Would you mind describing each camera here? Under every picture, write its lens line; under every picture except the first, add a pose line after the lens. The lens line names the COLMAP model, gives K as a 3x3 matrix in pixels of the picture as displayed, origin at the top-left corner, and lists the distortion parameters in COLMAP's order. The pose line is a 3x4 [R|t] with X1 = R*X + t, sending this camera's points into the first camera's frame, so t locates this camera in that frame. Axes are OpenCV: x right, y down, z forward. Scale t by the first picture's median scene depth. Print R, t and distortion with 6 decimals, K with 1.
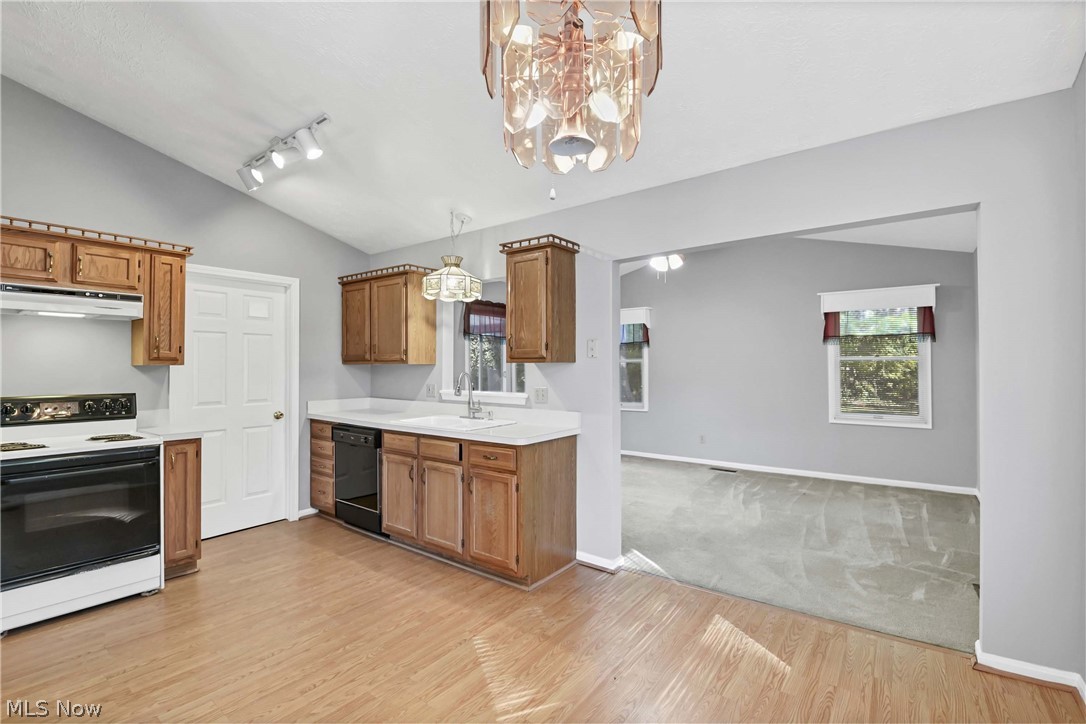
lens RADIAL K [[493.8, 0, 538.0], [0, 493.8, 355.8], [0, 0, 1]] dist [-0.011472, -0.001811]
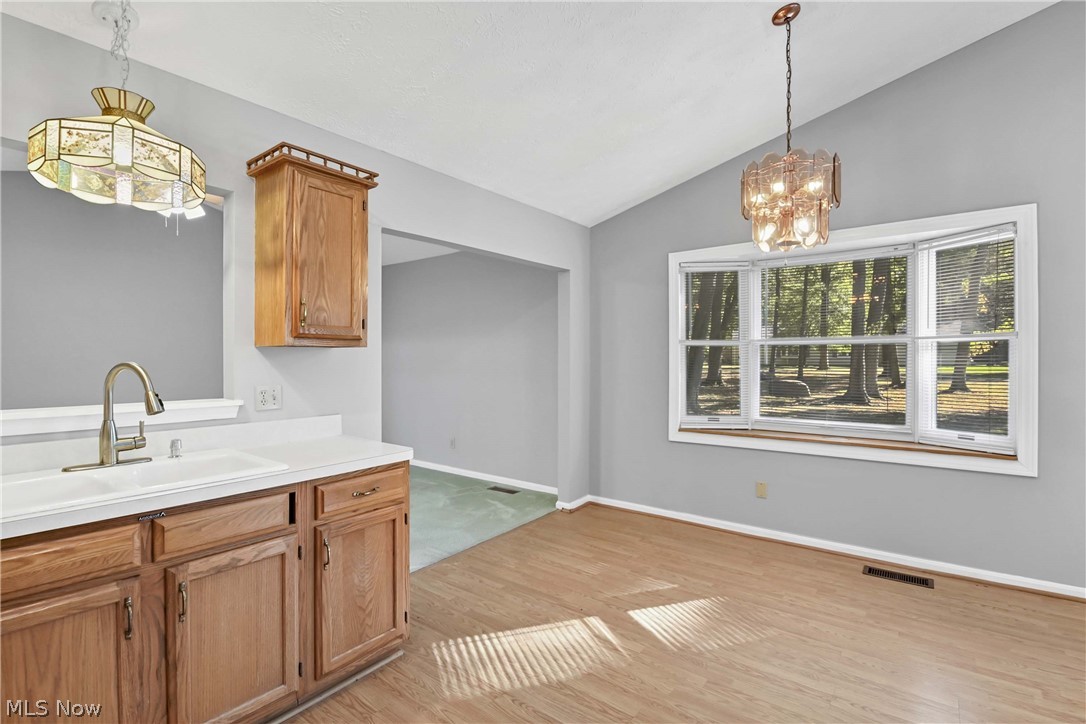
lens RADIAL K [[493.8, 0, 546.6], [0, 493.8, 361.4], [0, 0, 1]] dist [-0.011472, -0.001811]
pose [[0.010223, -0.003160, 0.999943, -0.686771], [-0.016246, 0.999863, 0.003326, 0.027408], [-0.999816, -0.016279, 0.010171, 0.710502]]
